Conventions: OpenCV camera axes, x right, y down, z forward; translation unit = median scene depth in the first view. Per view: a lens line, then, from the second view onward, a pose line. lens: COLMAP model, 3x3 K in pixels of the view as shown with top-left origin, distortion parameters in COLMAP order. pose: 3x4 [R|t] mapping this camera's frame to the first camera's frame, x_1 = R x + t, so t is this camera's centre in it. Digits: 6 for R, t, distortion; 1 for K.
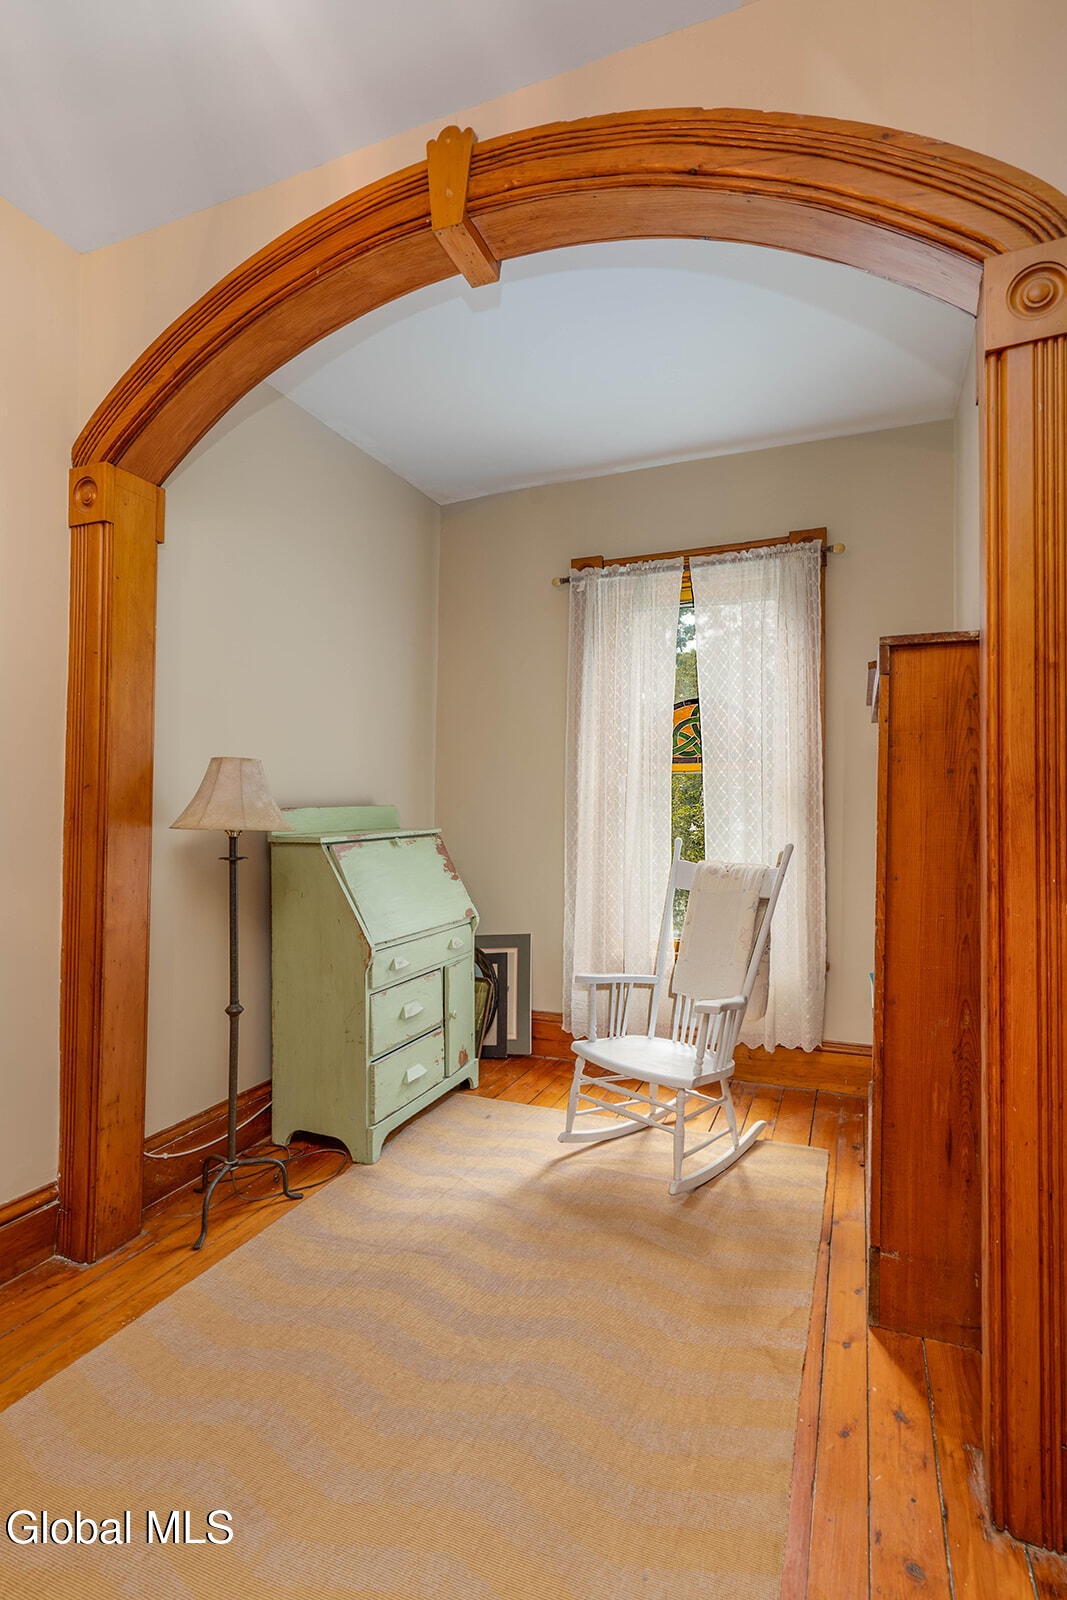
lens RADIAL K [[803.9, 0, 537.8], [0, 803.9, 798.4], [0, 0, 1]] dist [0.002872, -0.000036]
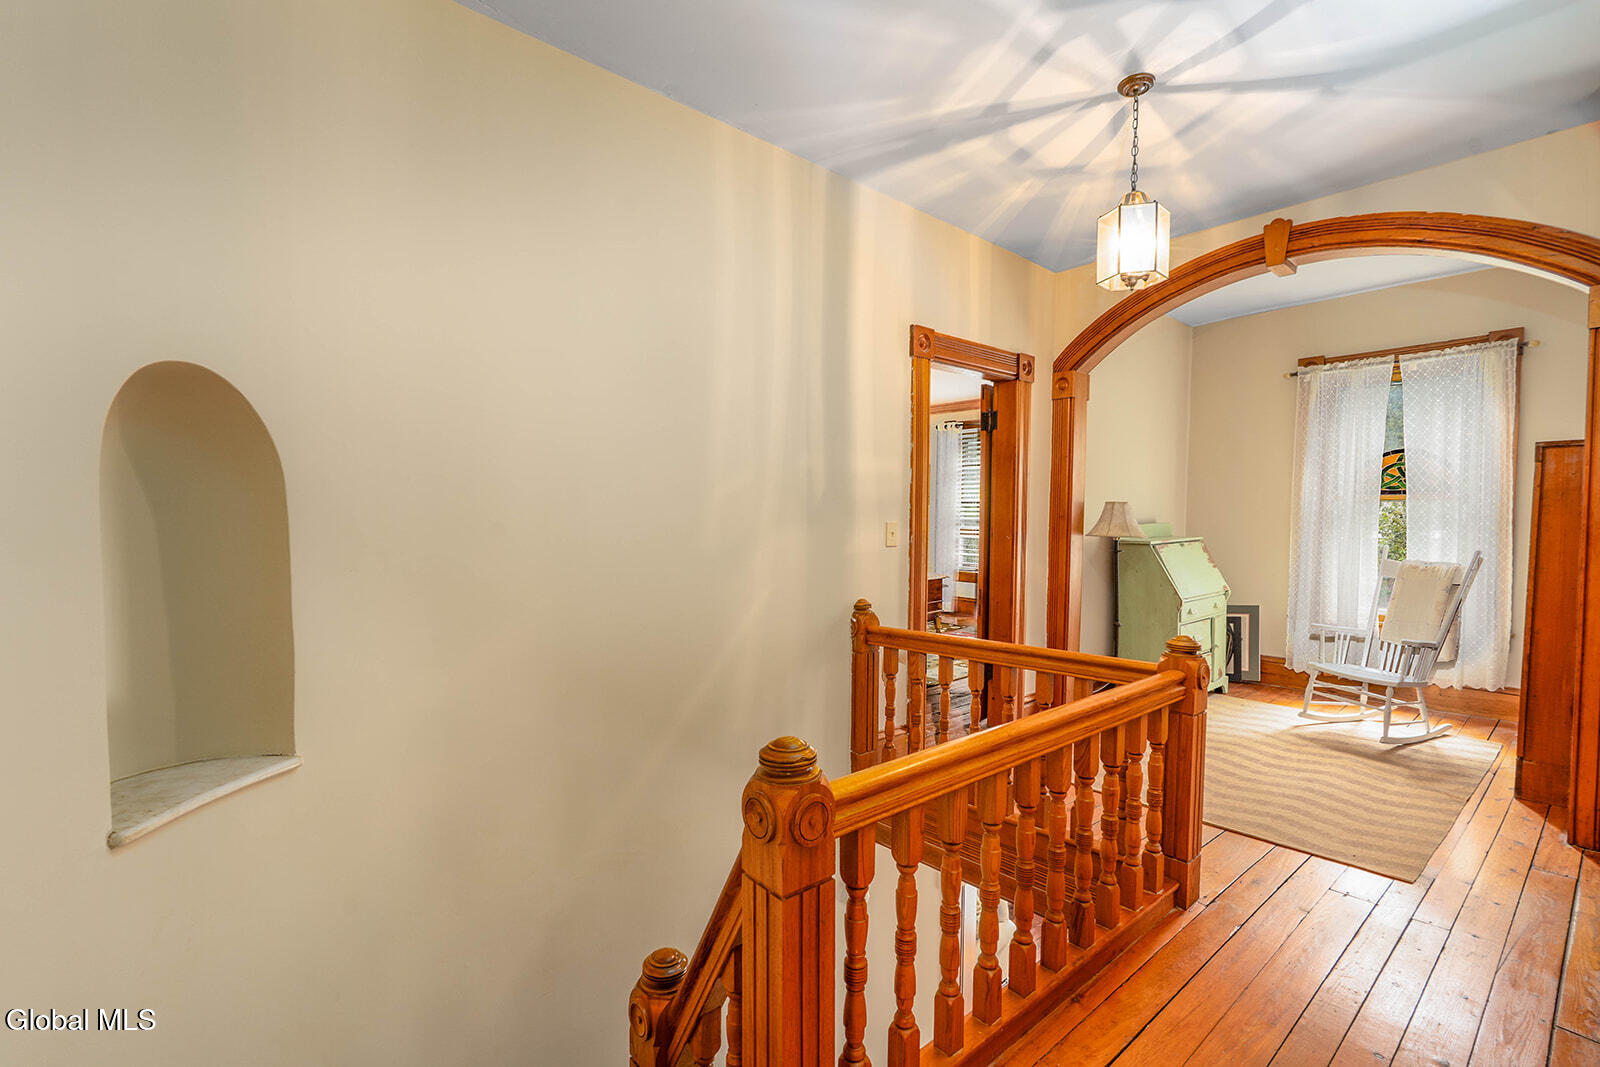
lens RADIAL K [[728.2, 0, 788.5], [0, 728.2, 537.8], [0, 0, 1]] dist [-0.002847, -0.001357]
pose [[0.886046, 0.015437, -0.463340, -0.189795], [0.006365, 0.998946, 0.045455, -0.034783], [0.463553, -0.043225, 0.885014, -0.742222]]
